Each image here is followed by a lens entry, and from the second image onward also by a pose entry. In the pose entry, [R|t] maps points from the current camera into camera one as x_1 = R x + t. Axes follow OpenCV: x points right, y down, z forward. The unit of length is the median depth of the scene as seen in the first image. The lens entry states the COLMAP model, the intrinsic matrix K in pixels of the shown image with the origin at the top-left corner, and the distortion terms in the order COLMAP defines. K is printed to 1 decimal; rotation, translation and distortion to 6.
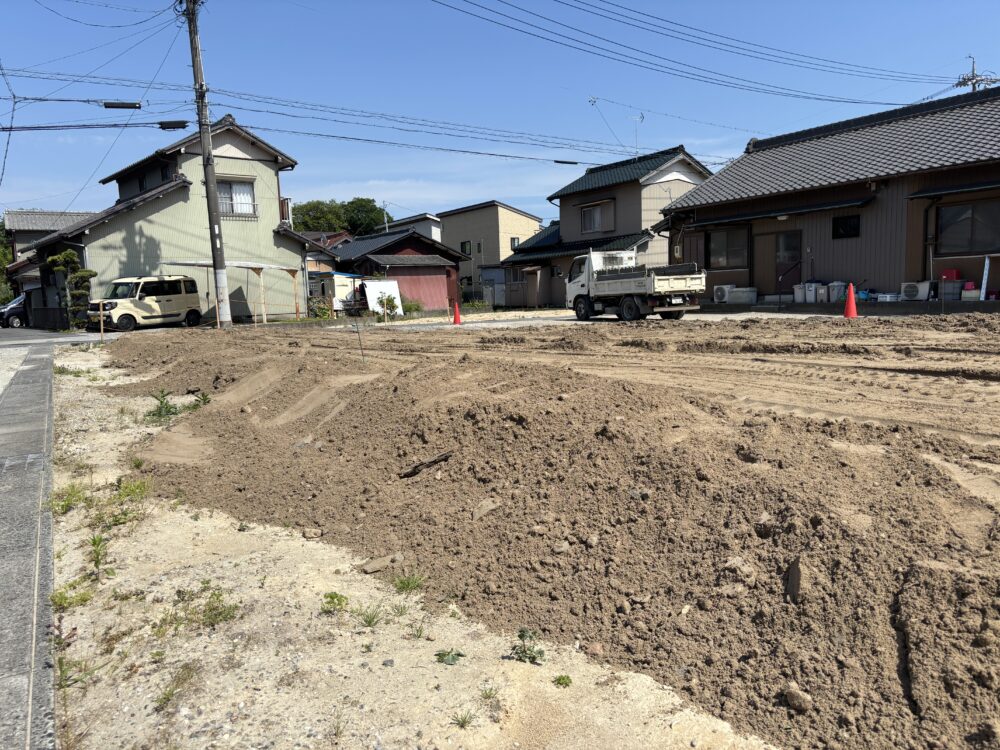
lens RADIAL K [[756.1, 0, 497.8], [0, 756.1, 381.4], [0, 0, 1]] dist [0.056878, -0.059063]
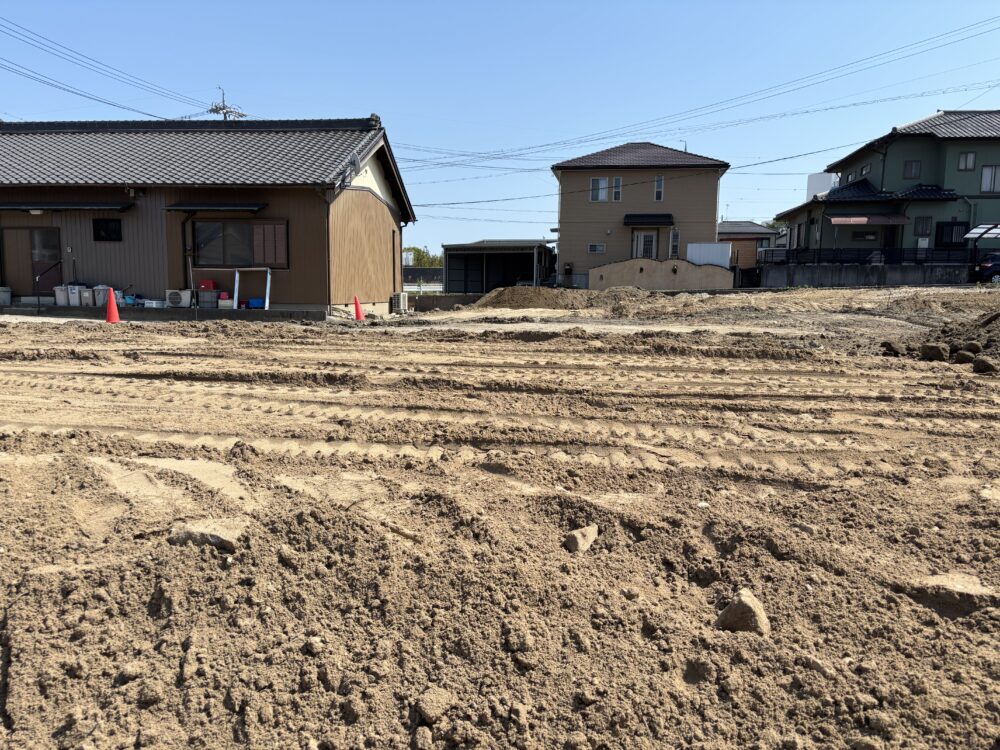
lens RADIAL K [[756.1, 0, 497.8], [0, 756.1, 381.4], [0, 0, 1]] dist [0.056878, -0.059063]
pose [[0.639222, -0.047919, 0.767528, 0.110999], [0.052998, 0.998429, 0.018196, 0.003791], [-0.767194, 0.029046, 0.640757, -0.060455]]
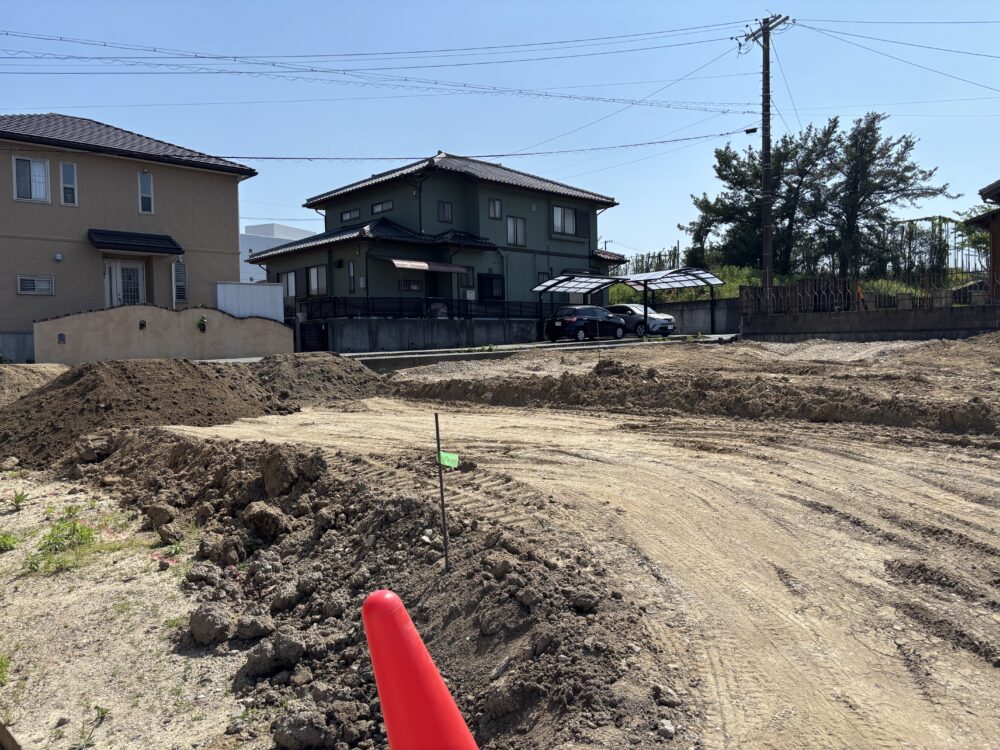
lens RADIAL K [[741.0, 0, 498.0], [0, 741.0, 411.2], [0, 0, 1]] dist [0.019495, -0.000614]
pose [[-0.217339, -0.043278, 0.975136, 4.418661], [0.138555, 0.987533, 0.074709, -0.920435], [-0.966212, 0.151347, -0.208633, 5.693793]]
